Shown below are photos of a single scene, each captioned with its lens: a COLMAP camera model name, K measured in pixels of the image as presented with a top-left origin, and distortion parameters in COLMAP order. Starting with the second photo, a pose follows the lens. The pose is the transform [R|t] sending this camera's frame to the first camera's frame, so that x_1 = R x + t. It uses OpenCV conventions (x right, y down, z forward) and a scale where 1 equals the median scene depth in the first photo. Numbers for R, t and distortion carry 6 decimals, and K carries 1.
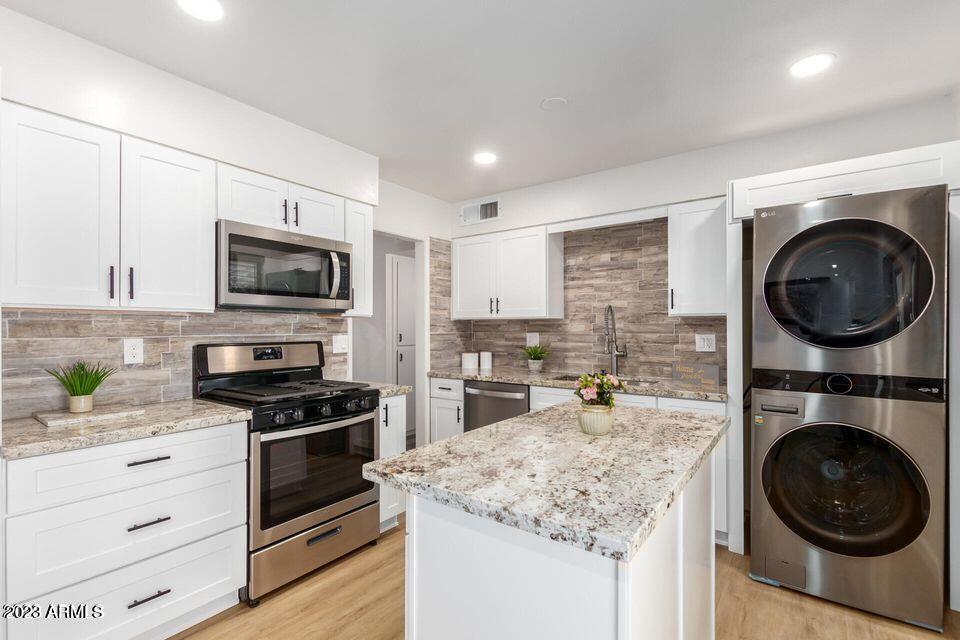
lens RADIAL K [[440.5, 0, 469.5], [0, 440.5, 327.3], [0, 0, 1]] dist [0.004351, -0.001890]
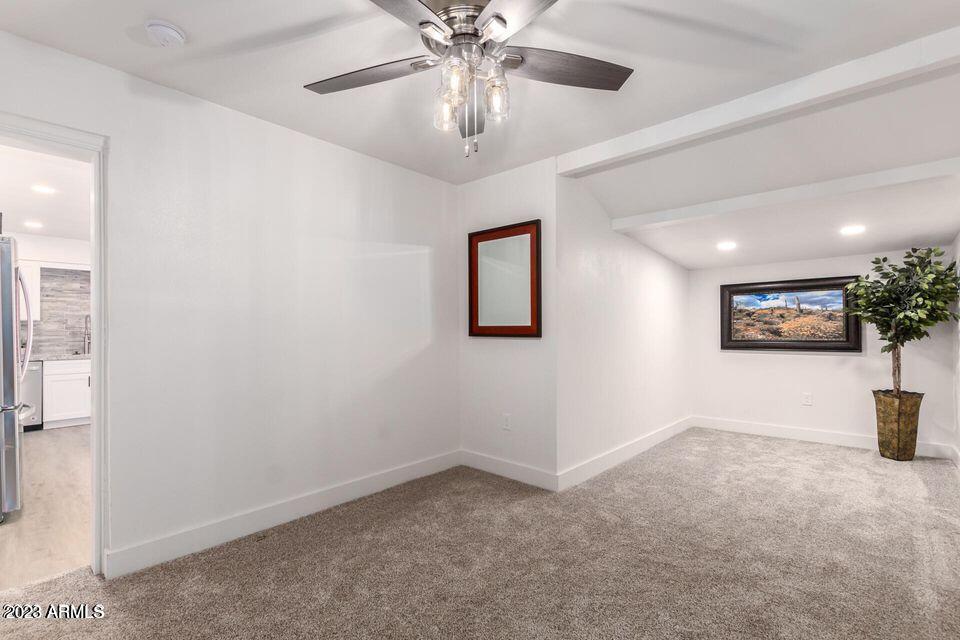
lens RADIAL K [[440.5, 0, 476.6], [0, 440.5, 322.4], [0, 0, 1]] dist [0.004351, -0.001890]
pose [[0.105651, 0.019511, 0.994212, -1.694047], [0.004282, 0.999789, -0.020075, 0.033646], [-0.994394, 0.006378, 0.105545, -0.998714]]
